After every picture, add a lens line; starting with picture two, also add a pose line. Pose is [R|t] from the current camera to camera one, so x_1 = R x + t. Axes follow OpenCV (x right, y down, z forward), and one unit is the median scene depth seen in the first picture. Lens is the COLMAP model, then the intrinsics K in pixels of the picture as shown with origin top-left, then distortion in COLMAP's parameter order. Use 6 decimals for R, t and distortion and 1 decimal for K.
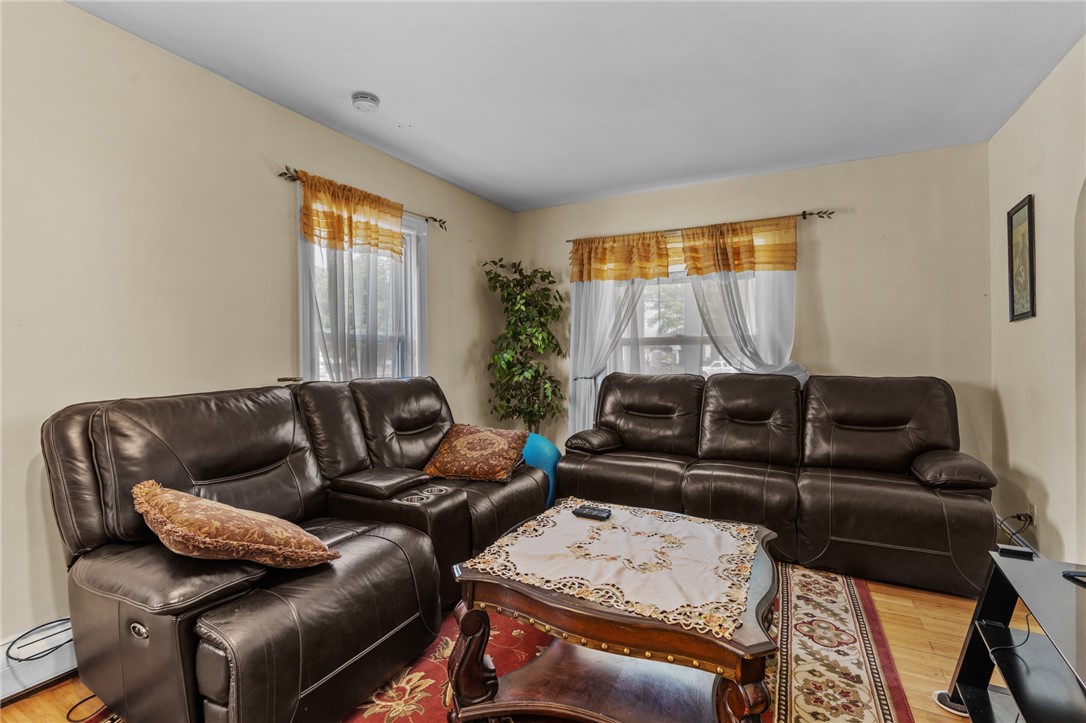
lens RADIAL K [[499.8, 0, 543.0], [0, 499.8, 361.5], [0, 0, 1]] dist [0.000050, 0.000344]
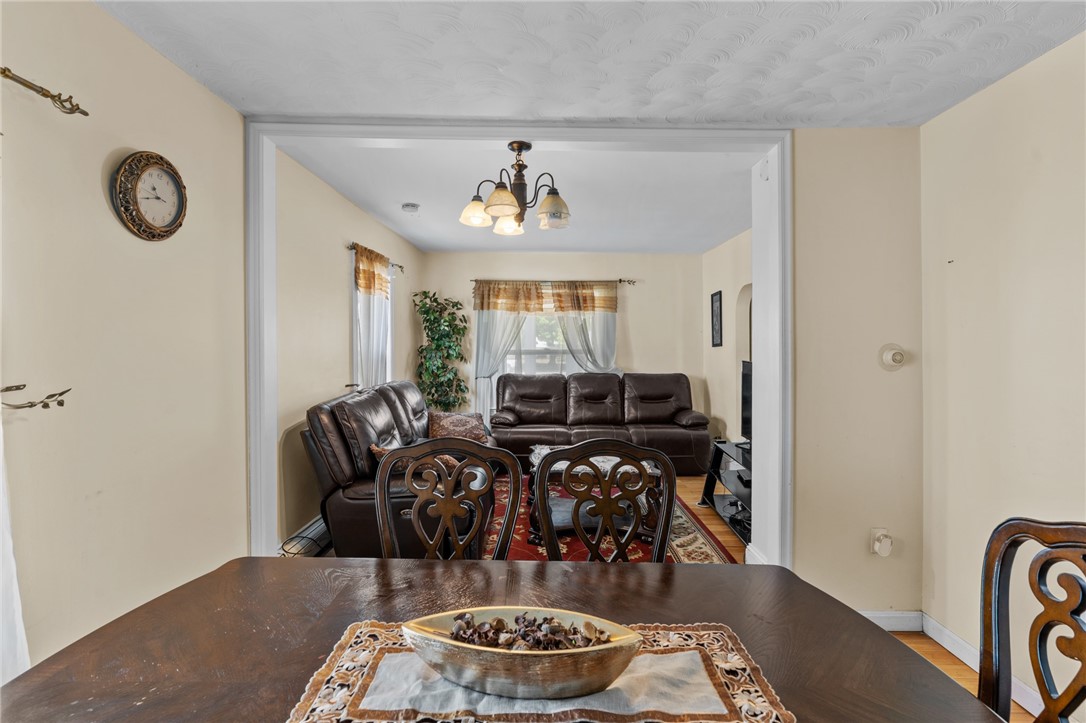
lens RADIAL K [[494.1, 0, 543.0], [0, 494.1, 361.5], [0, 0, 1]] dist [-0.016988, 0.000185]
pose [[0.893580, -0.009830, 0.448797, -0.469101], [0.004043, 0.999896, 0.013851, -0.036718], [-0.448886, -0.010562, 0.893527, -0.397001]]
